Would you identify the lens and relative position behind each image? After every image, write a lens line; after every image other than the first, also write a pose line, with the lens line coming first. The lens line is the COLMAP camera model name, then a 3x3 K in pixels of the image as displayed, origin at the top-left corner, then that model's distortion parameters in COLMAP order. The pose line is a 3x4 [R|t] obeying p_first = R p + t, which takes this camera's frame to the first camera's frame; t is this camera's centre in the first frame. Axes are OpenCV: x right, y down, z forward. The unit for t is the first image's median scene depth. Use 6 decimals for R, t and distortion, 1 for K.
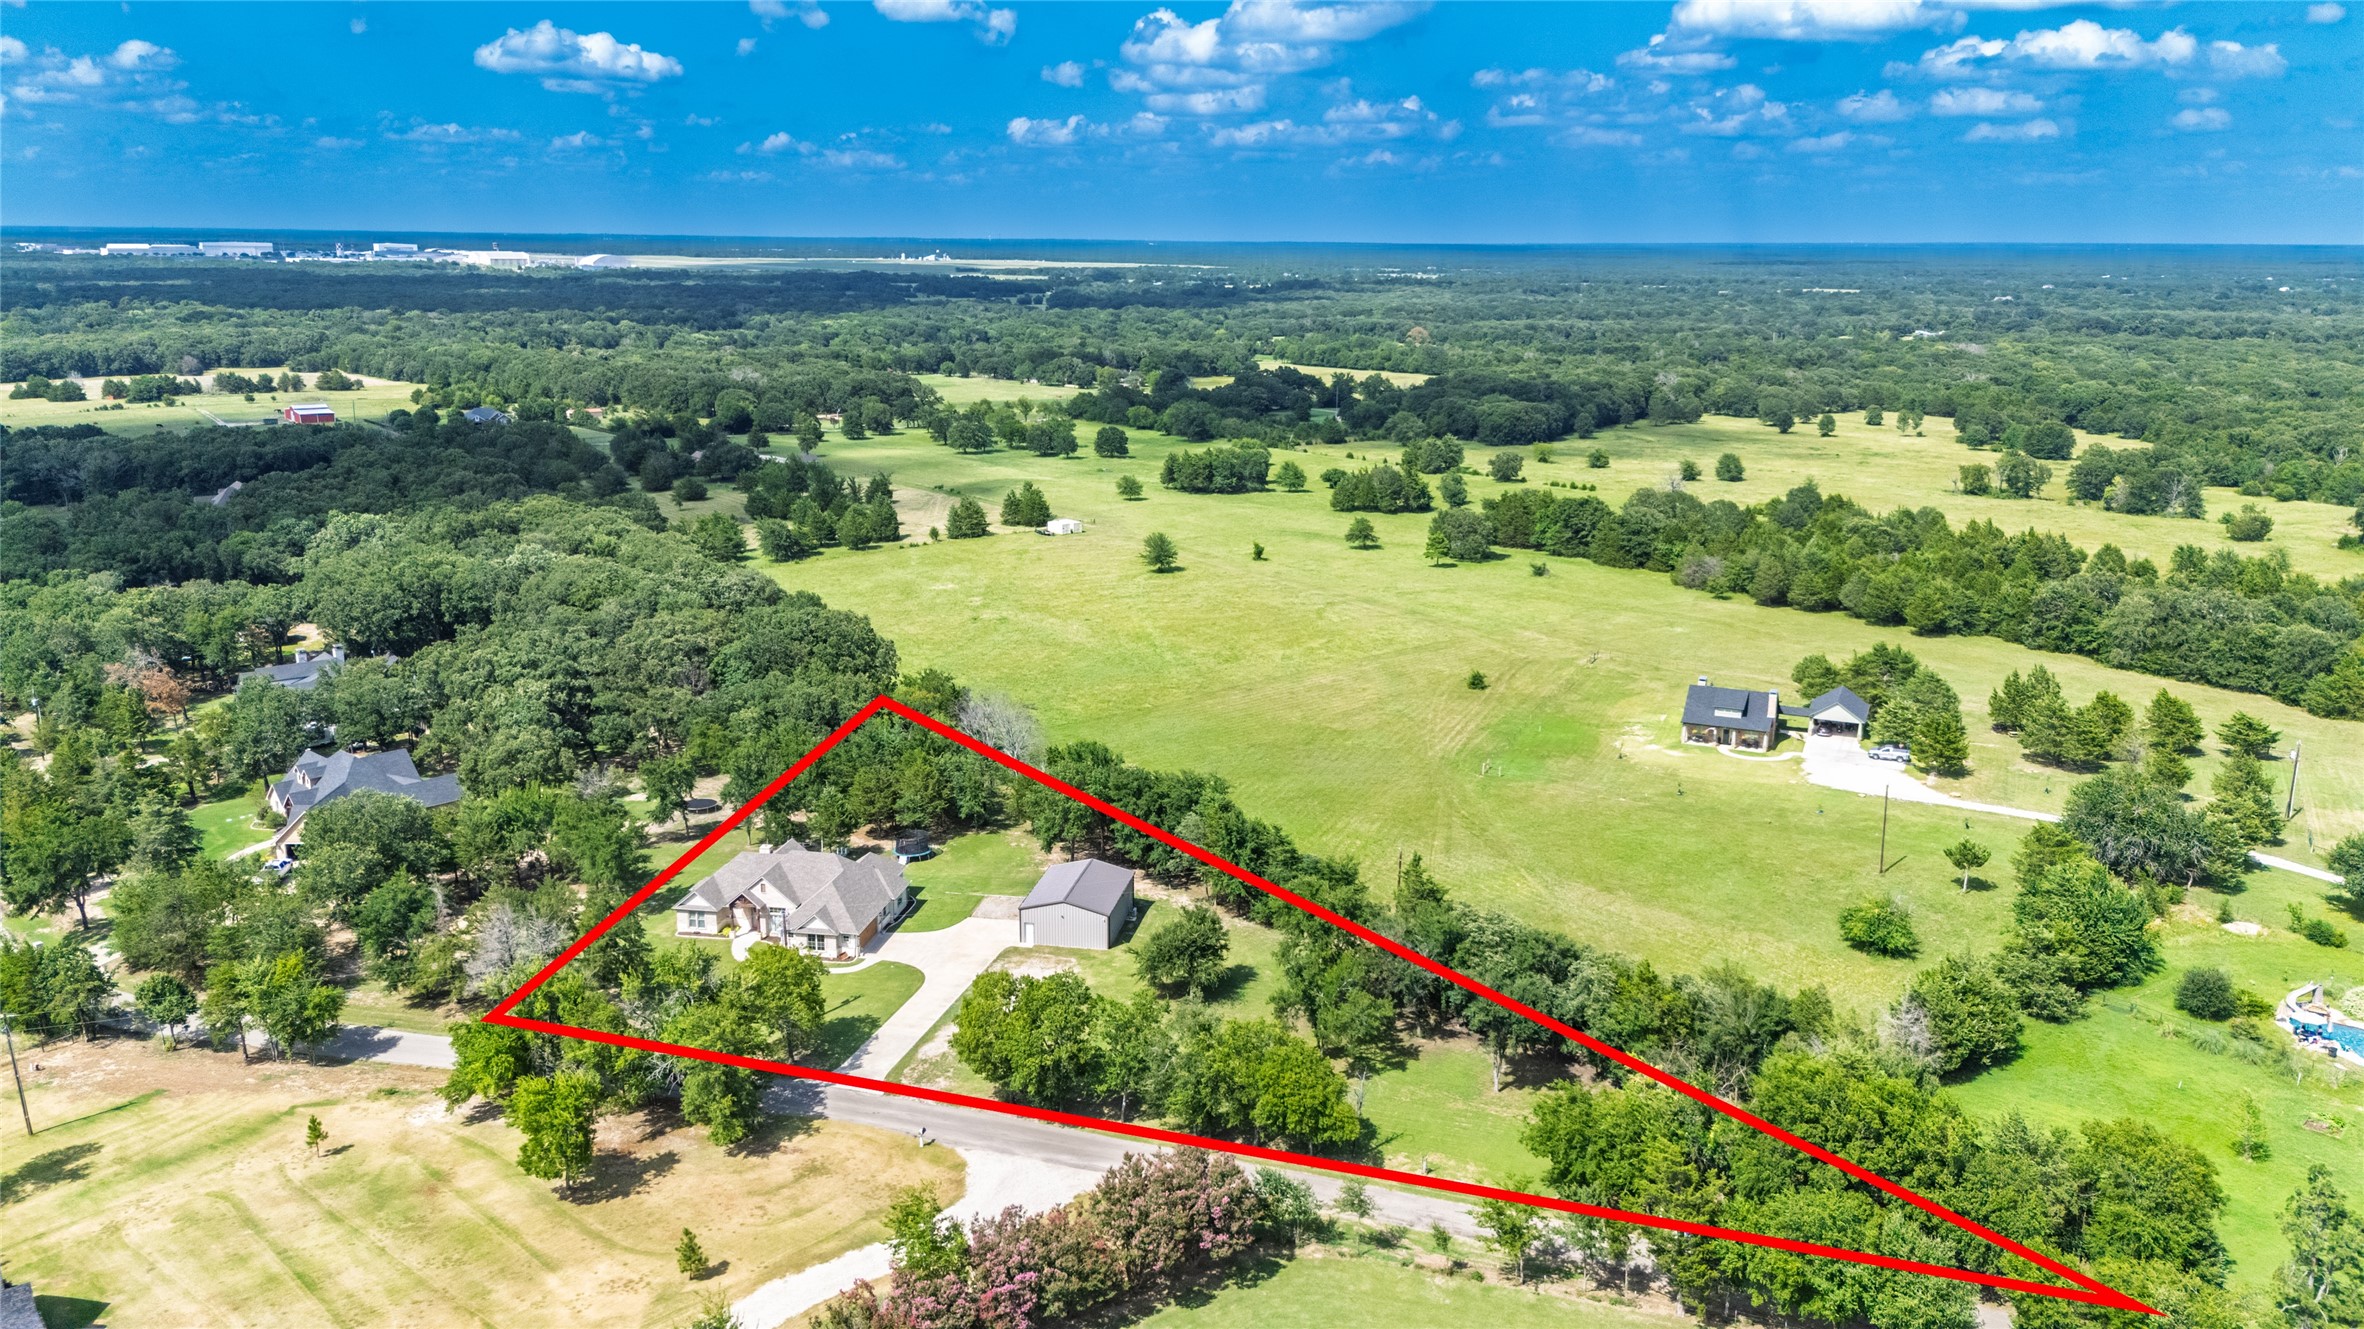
lens RADIAL K [[1724.0, 0, 1180.1], [0, 1724.0, 660.2], [0, 0, 1]] dist [0.034427, -0.009481]
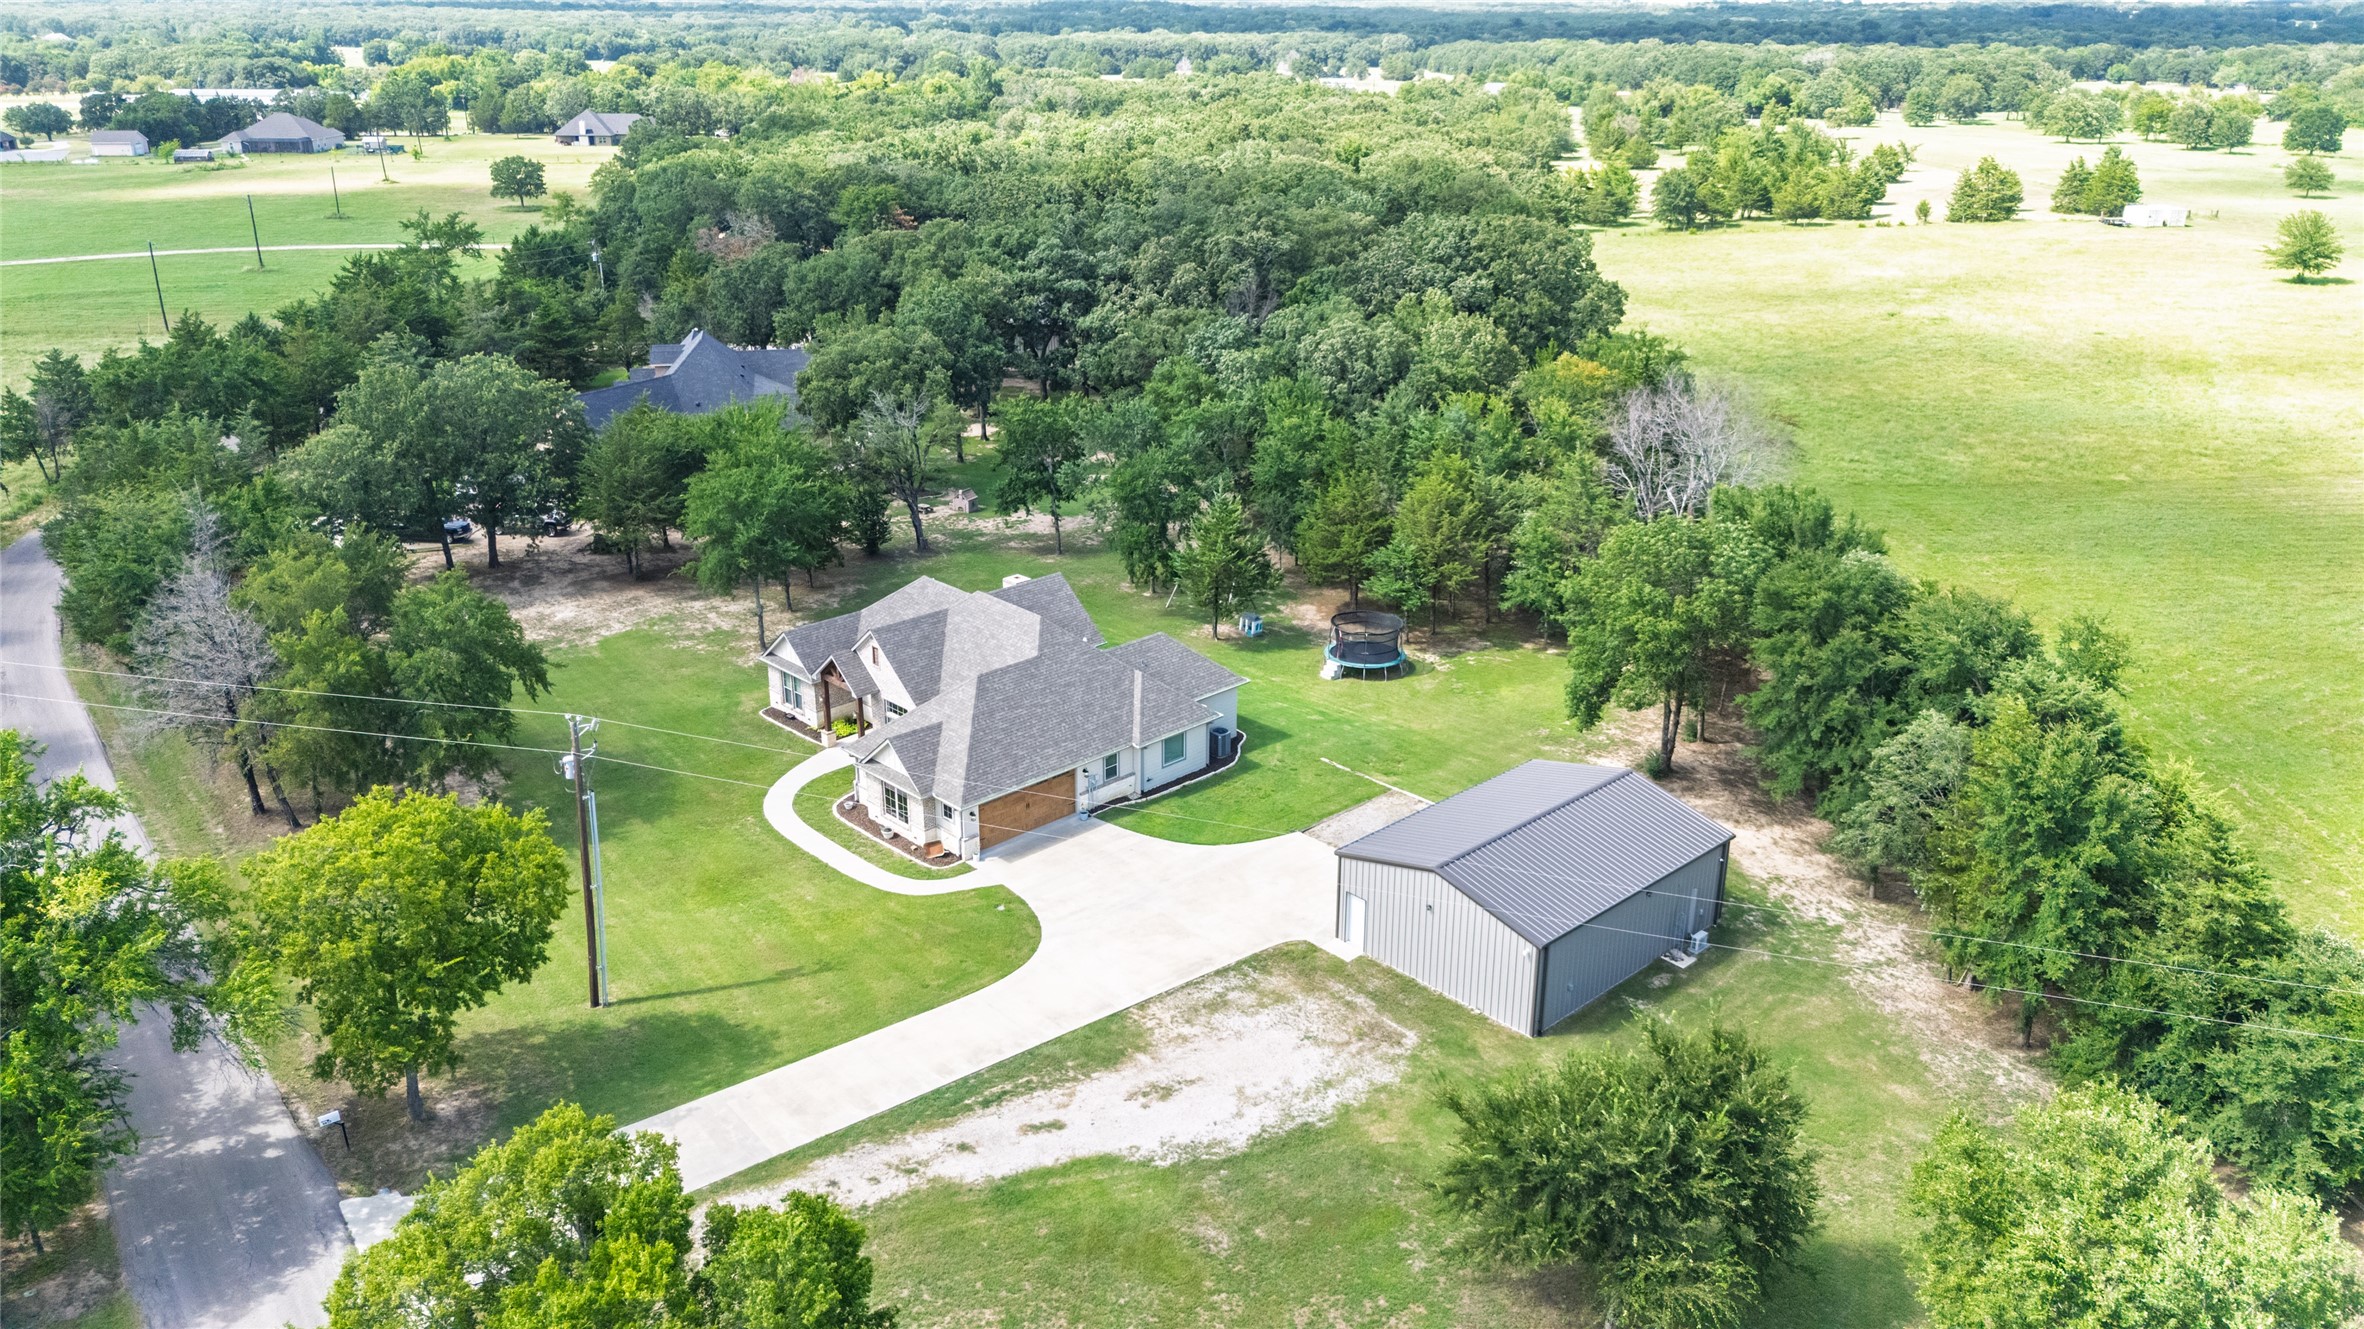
lens RADIAL K [[1724.0, 0, 1185.7], [0, 1724.0, 658.3], [0, 0, 1]] dist [0.034427, -0.009481]
pose [[0.805093, 0.207909, -0.555518, 0.076286], [-0.136433, 0.976354, 0.167685, 0.044659], [0.577245, -0.059211, 0.814421, 0.667176]]
